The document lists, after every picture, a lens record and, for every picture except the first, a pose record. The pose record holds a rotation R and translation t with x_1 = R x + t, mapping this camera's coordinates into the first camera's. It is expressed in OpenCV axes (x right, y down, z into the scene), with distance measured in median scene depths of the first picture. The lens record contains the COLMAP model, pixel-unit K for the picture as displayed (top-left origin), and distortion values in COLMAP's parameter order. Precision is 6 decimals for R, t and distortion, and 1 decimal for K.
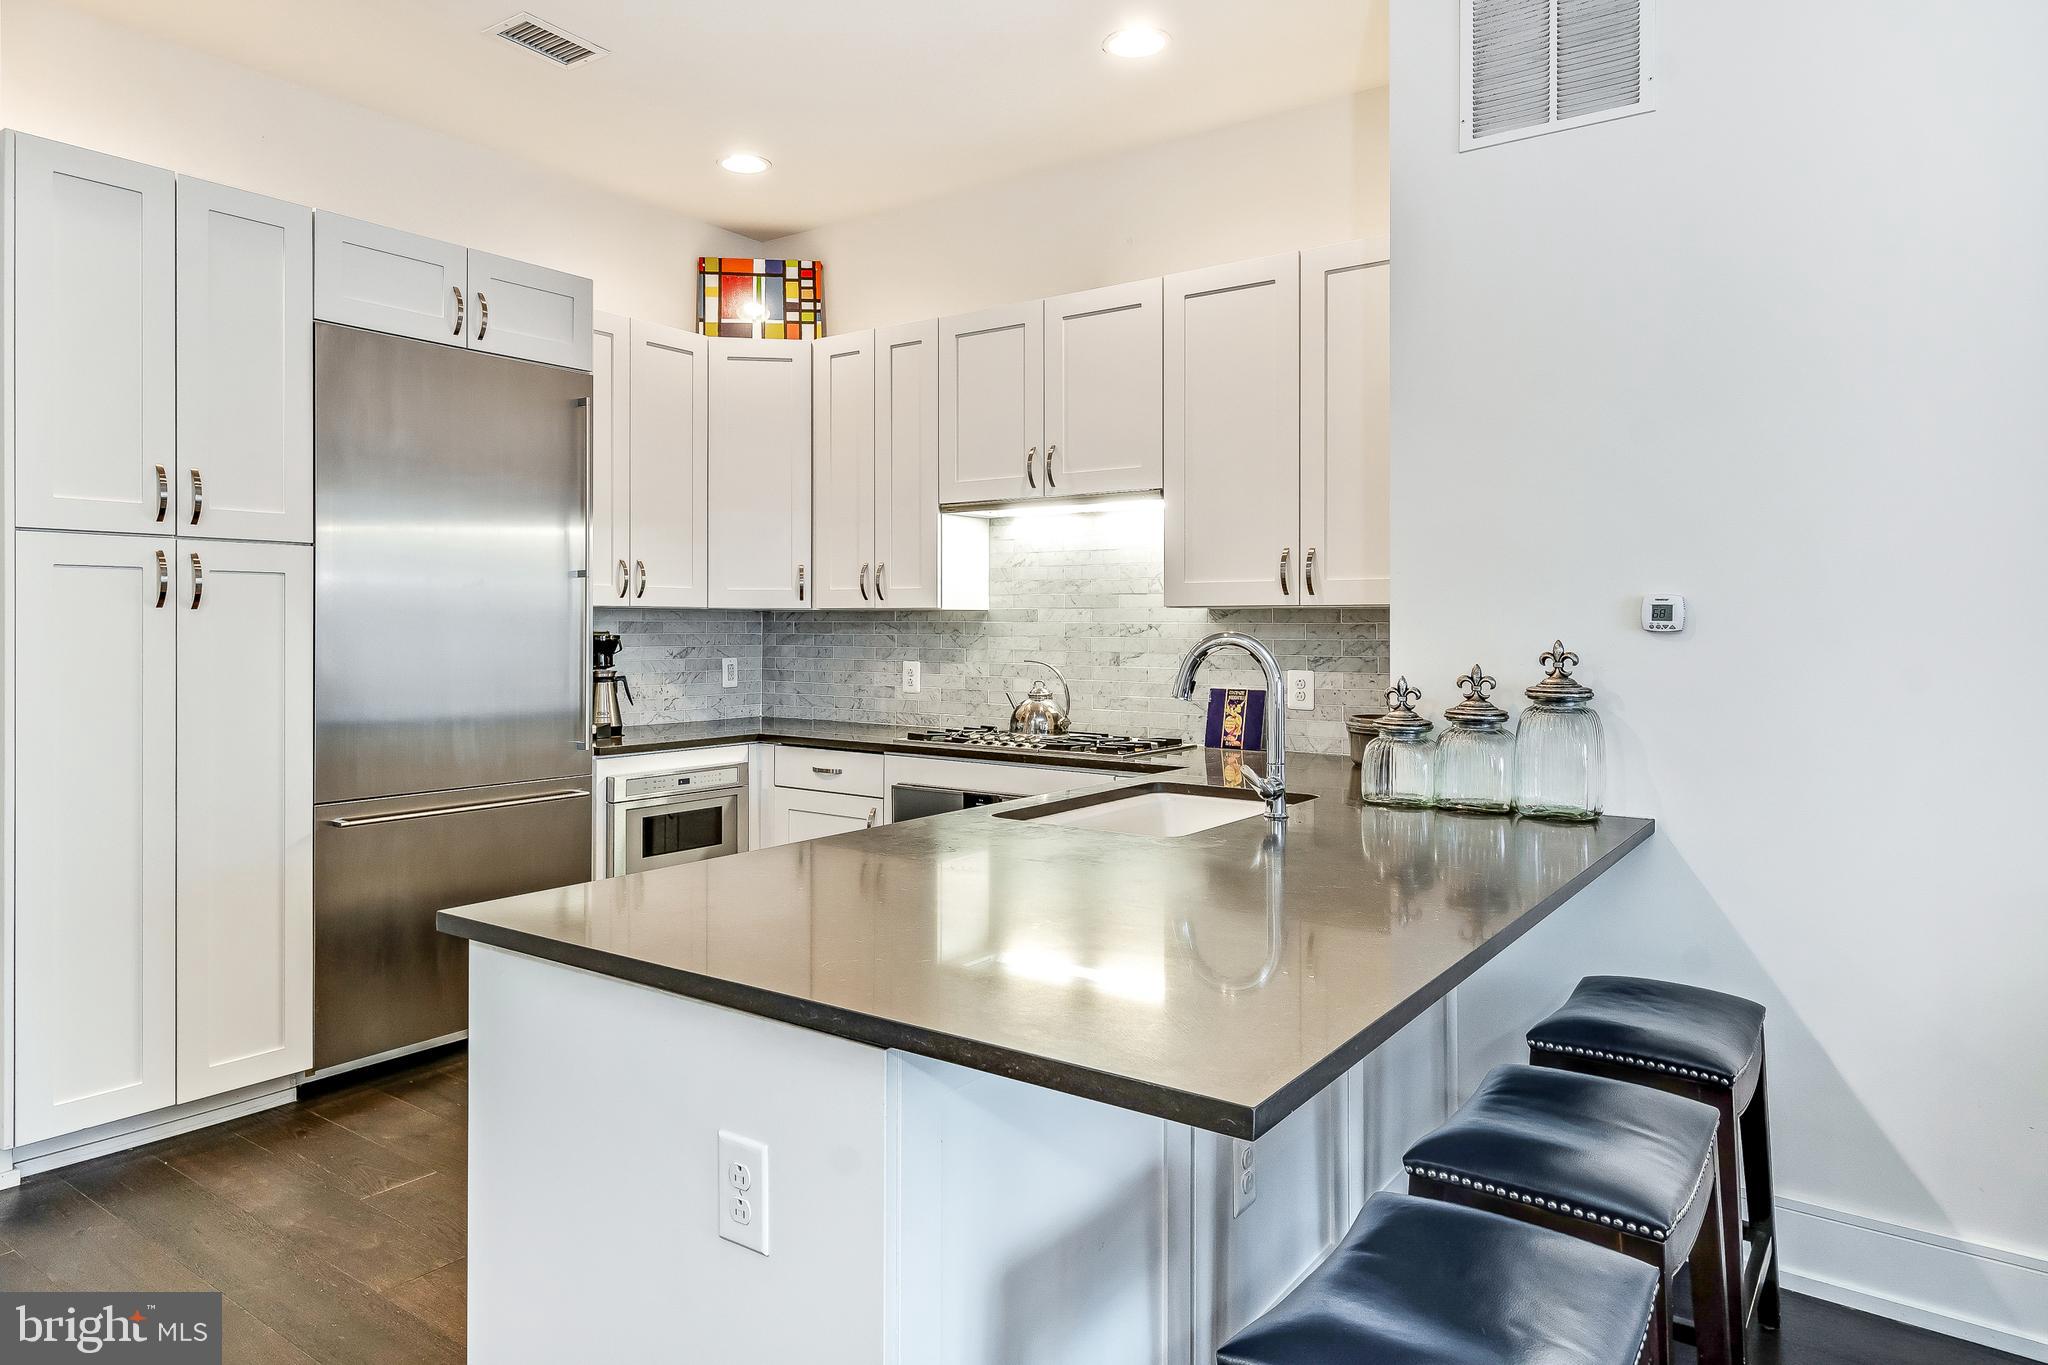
lens RADIAL K [[1274.1, 0, 909.0], [0, 1274.1, 619.3], [0, 0, 1]] dist [0.016146, 0.000295]
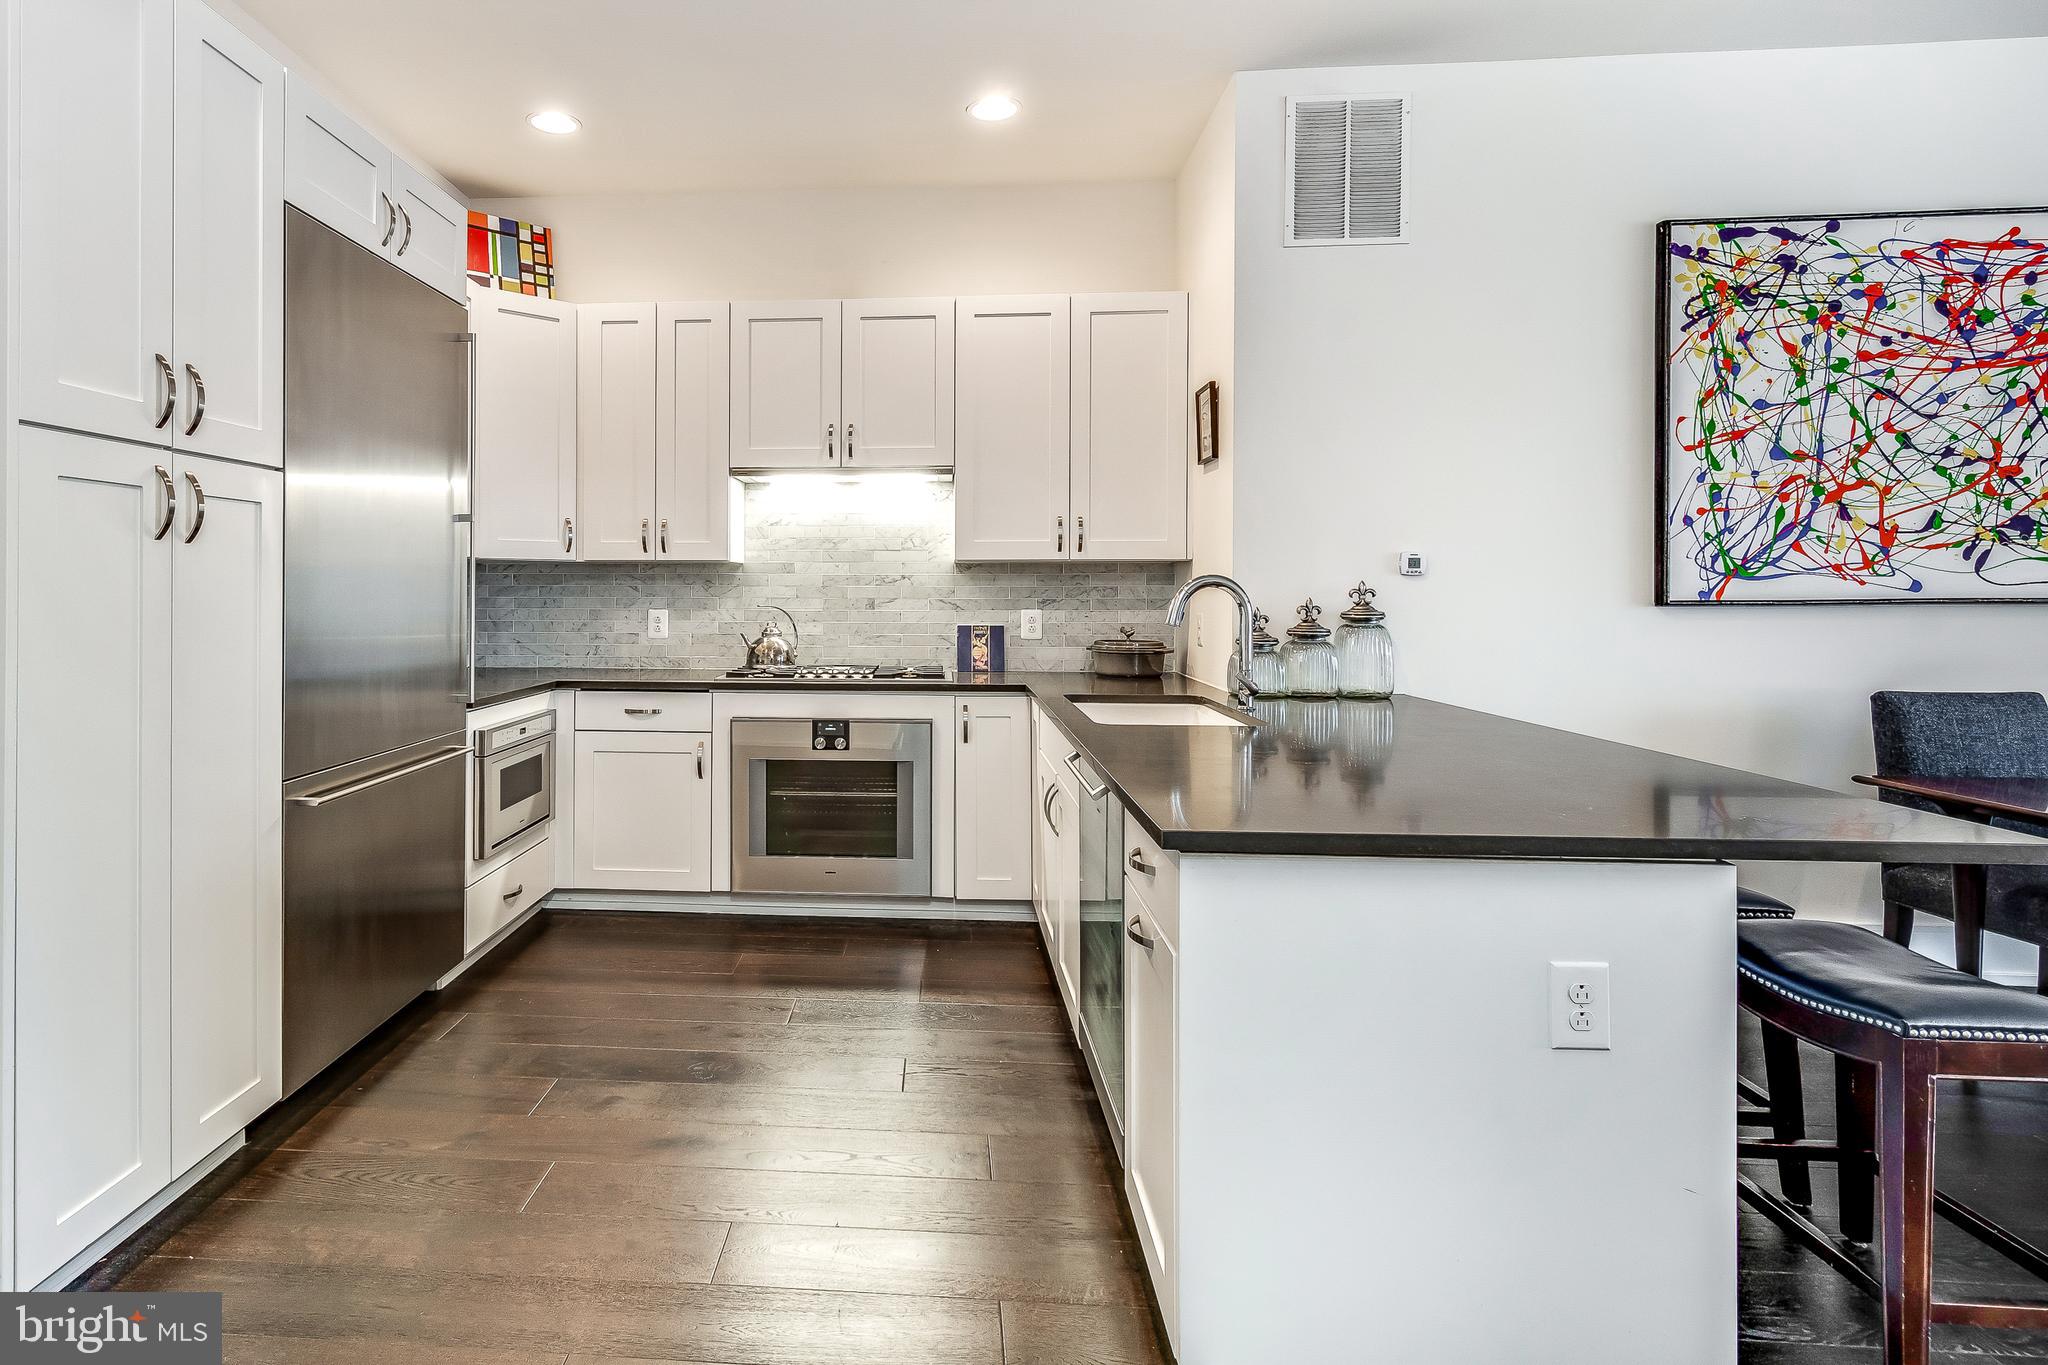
lens RADIAL K [[1049.2, 0, 863.0], [0, 1049.2, 597.1], [0, 0, 1]] dist [0.004914, 0.001839]
pose [[0.835979, -0.006896, 0.548718, -0.412874], [-0.000548, 0.999910, 0.013403, 0.011724], [-0.548761, -0.011505, 0.835900, 0.171209]]
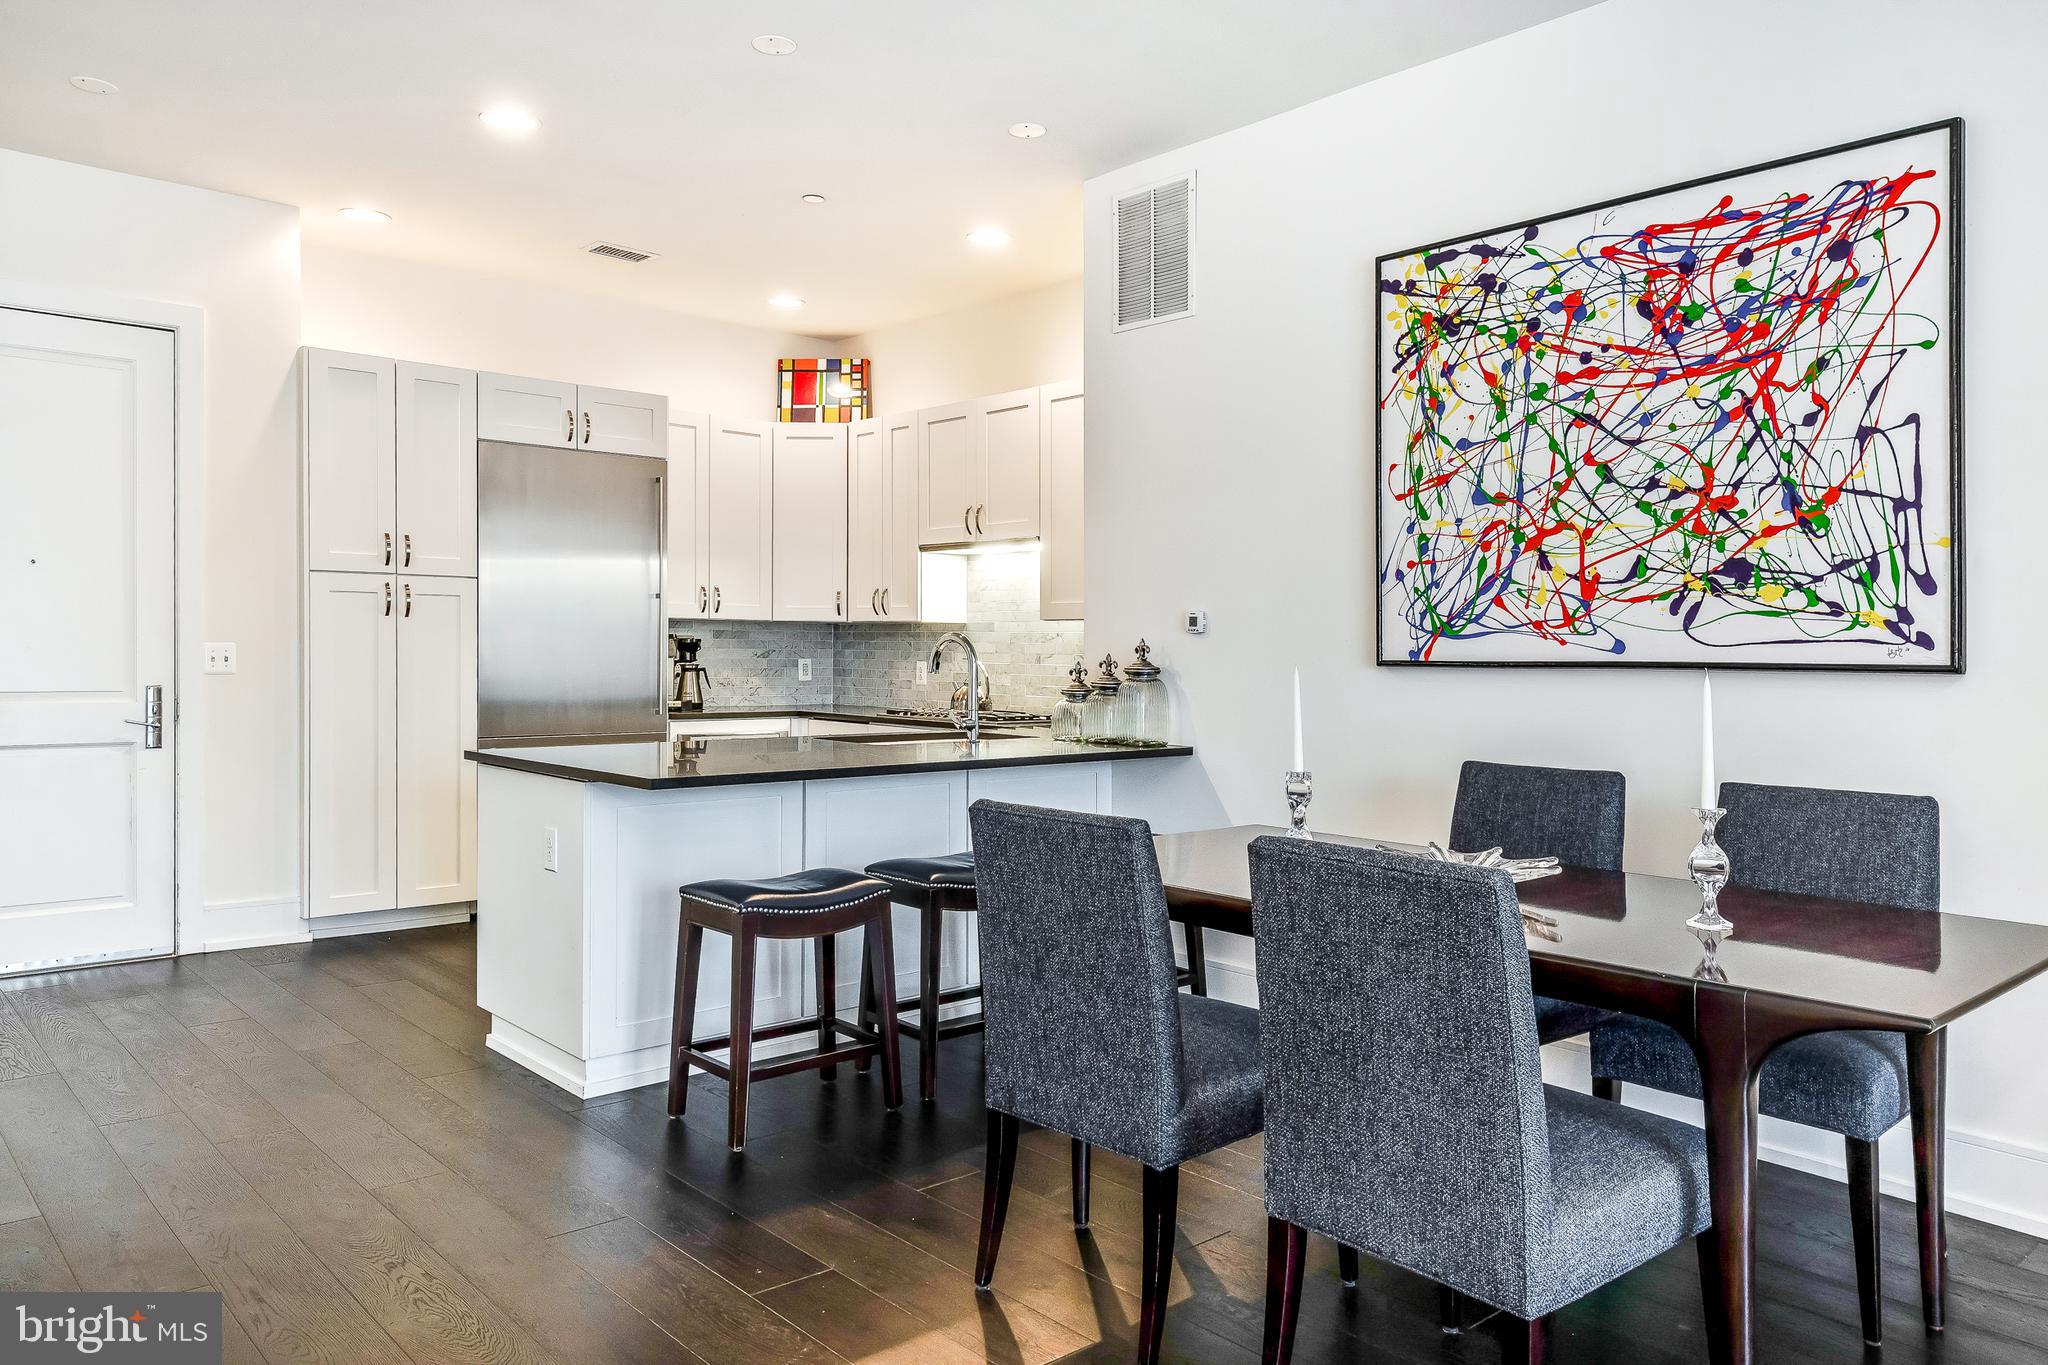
lens RADIAL K [[1396.3, 0, 968.0], [0, 1396.3, 653.9], [0, 0, 1]] dist [0.031596, -0.017603]
pose [[0.979291, 0.009994, -0.202209, 0.410926], [-0.008243, 0.999921, 0.009501, 0.012856], [0.202288, -0.007637, 0.979296, -0.499467]]
